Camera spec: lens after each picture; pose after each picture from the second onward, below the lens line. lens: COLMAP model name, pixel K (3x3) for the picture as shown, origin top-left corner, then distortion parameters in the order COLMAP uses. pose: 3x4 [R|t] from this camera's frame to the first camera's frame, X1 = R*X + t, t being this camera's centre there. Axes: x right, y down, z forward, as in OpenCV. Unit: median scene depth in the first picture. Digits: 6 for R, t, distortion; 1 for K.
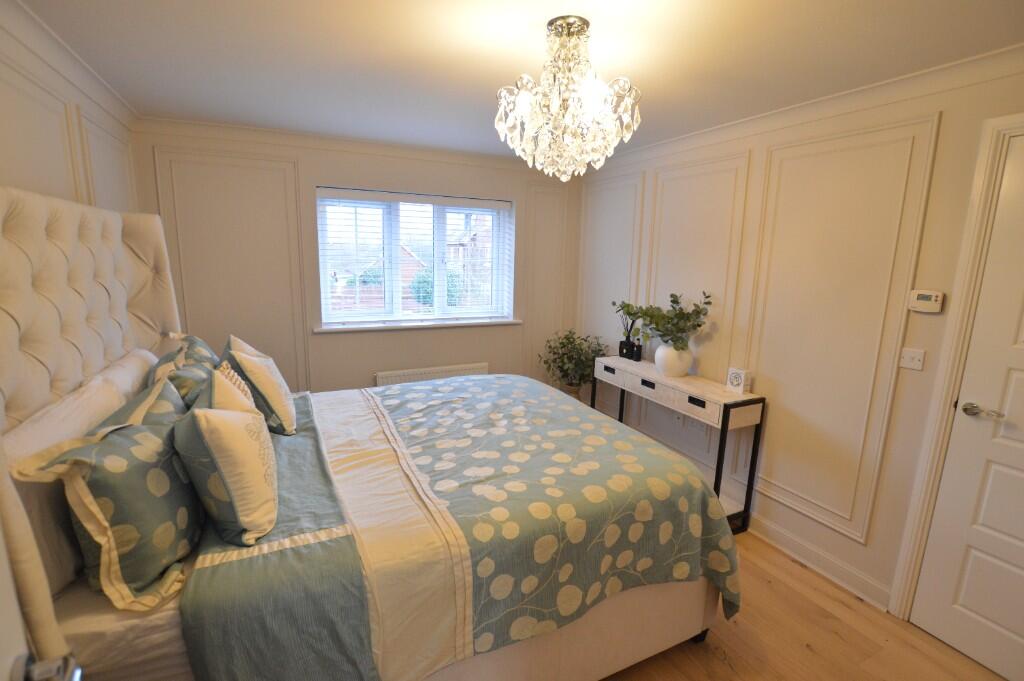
lens RADIAL K [[459.2, 0, 512.0], [0, 459.2, 340.5], [0, 0, 1]] dist [-0.034654, -0.000235]
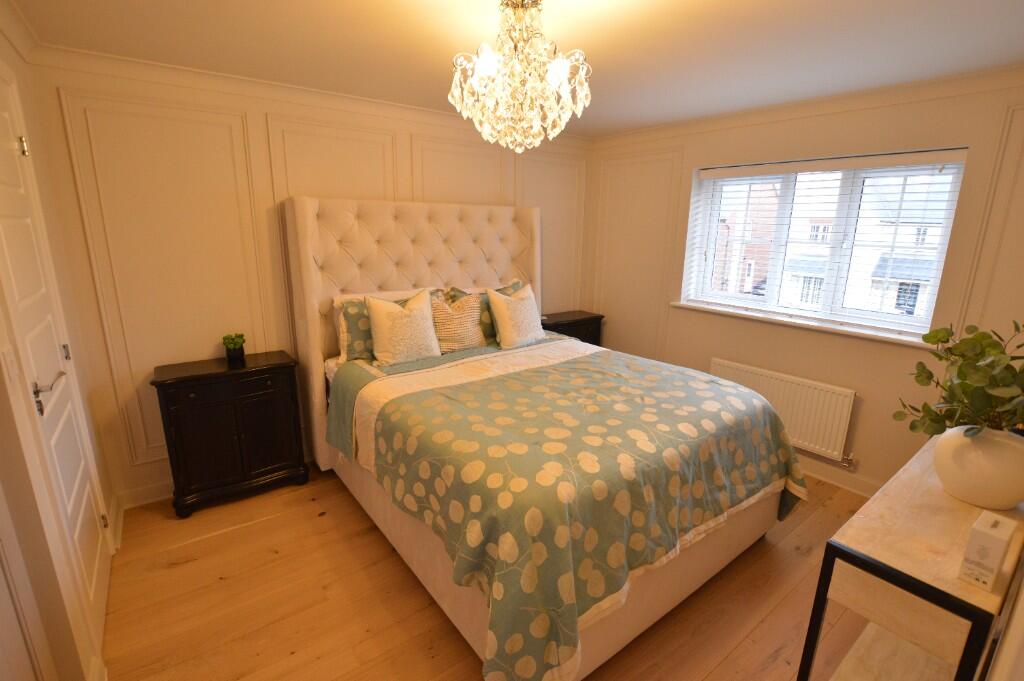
lens RADIAL K [[459.2, 0, 512.0], [0, 459.2, 340.5], [0, 0, 1]] dist [-0.034654, -0.000235]
pose [[0.199254, 0.206752, -0.957889, 0.883696], [-0.181155, 0.968414, 0.171341, -0.085317], [0.963058, 0.139386, 0.230415, 0.613053]]
